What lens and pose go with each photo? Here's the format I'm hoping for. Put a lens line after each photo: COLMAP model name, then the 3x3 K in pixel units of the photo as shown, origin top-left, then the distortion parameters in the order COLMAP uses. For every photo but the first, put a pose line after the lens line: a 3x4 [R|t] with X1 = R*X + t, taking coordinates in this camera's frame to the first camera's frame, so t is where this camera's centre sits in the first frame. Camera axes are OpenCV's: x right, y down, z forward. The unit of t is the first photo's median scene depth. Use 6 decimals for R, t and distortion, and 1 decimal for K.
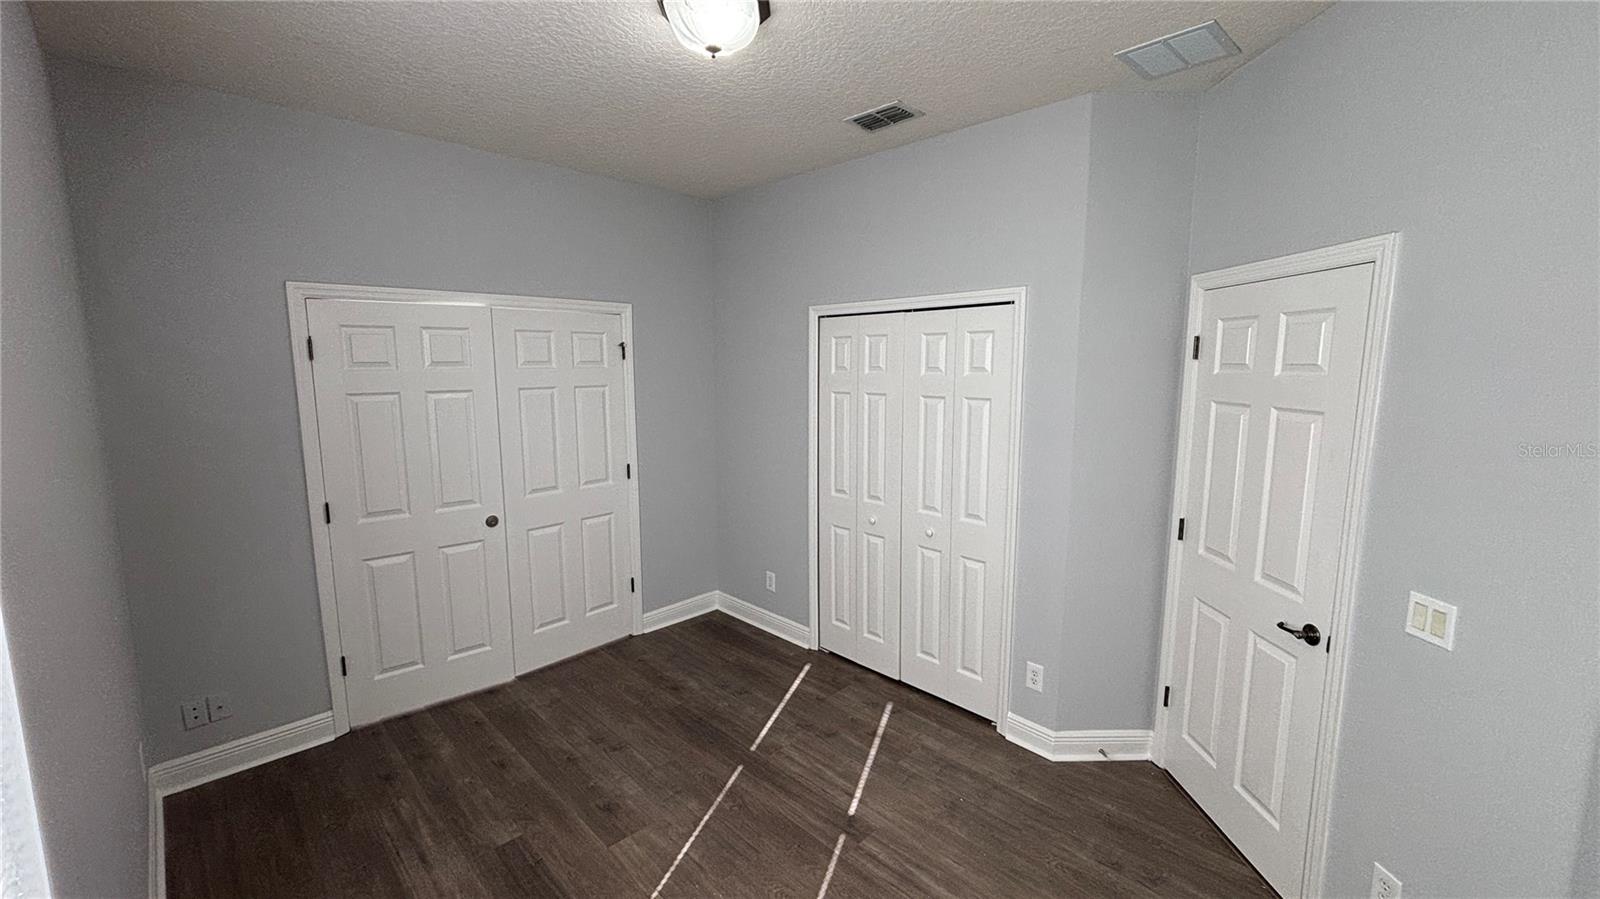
lens RADIAL K [[643.1, 0, 793.2], [0, 643.1, 448.5], [0, 0, 1]] dist [0.002876, 0.000493]
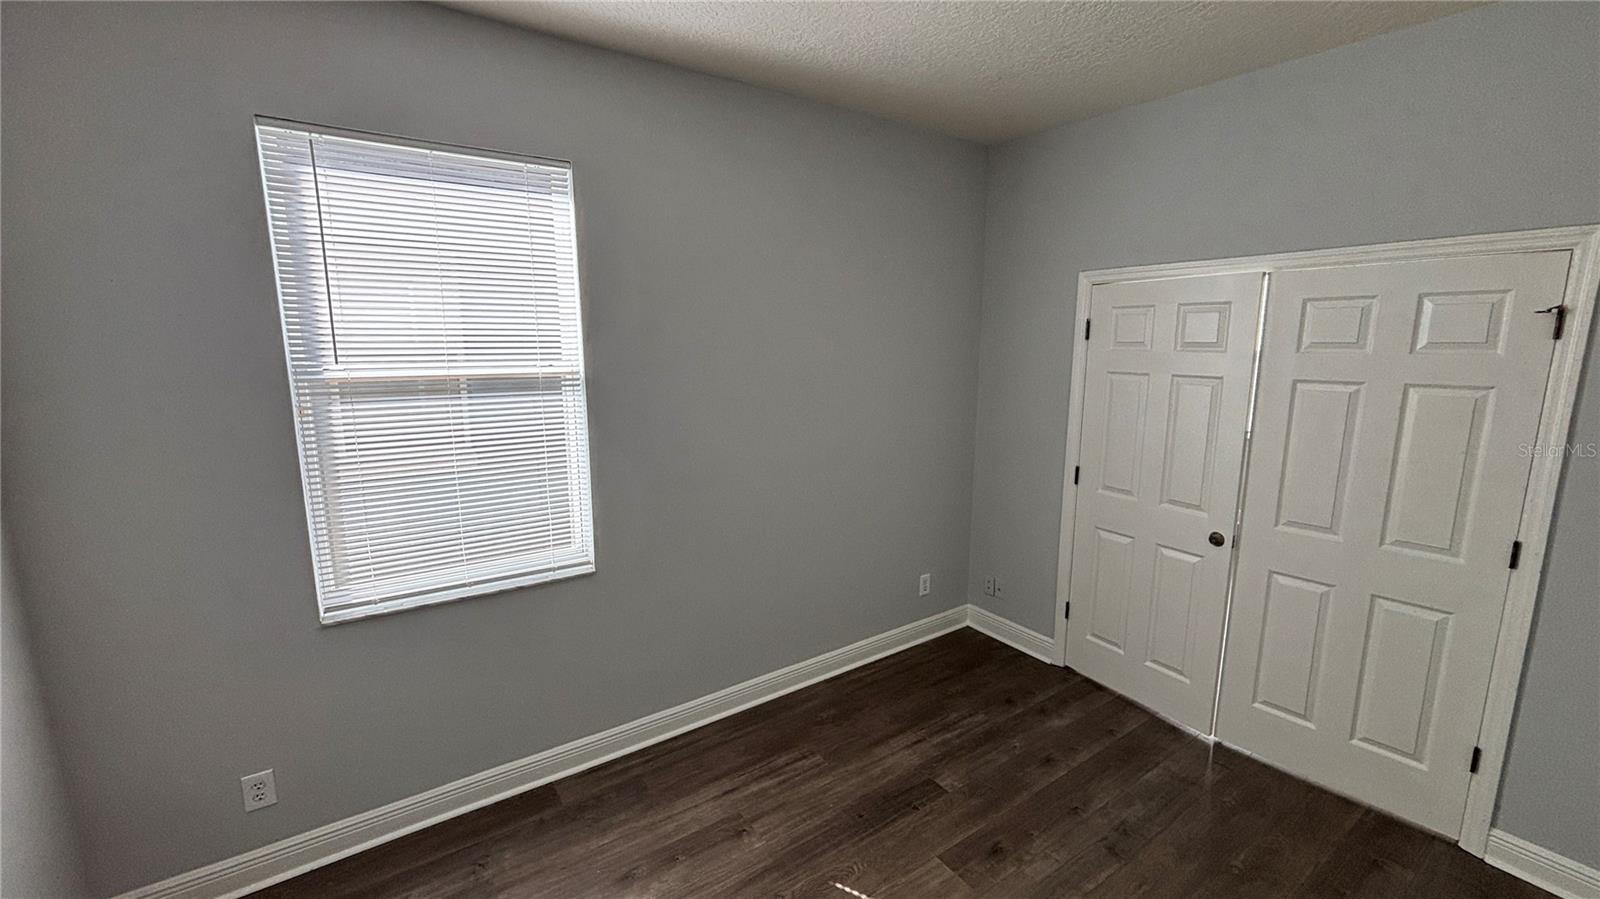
lens RADIAL K [[641.8, 0, 798.4], [0, 641.8, 449.0], [0, 0, 1]] dist [0.003150, -0.000691]
pose [[-0.156090, 0.166961, -0.973530, 0.429478], [-0.136805, 0.972457, 0.188712, -0.087269], [0.978223, 0.162640, -0.128950, 0.628146]]
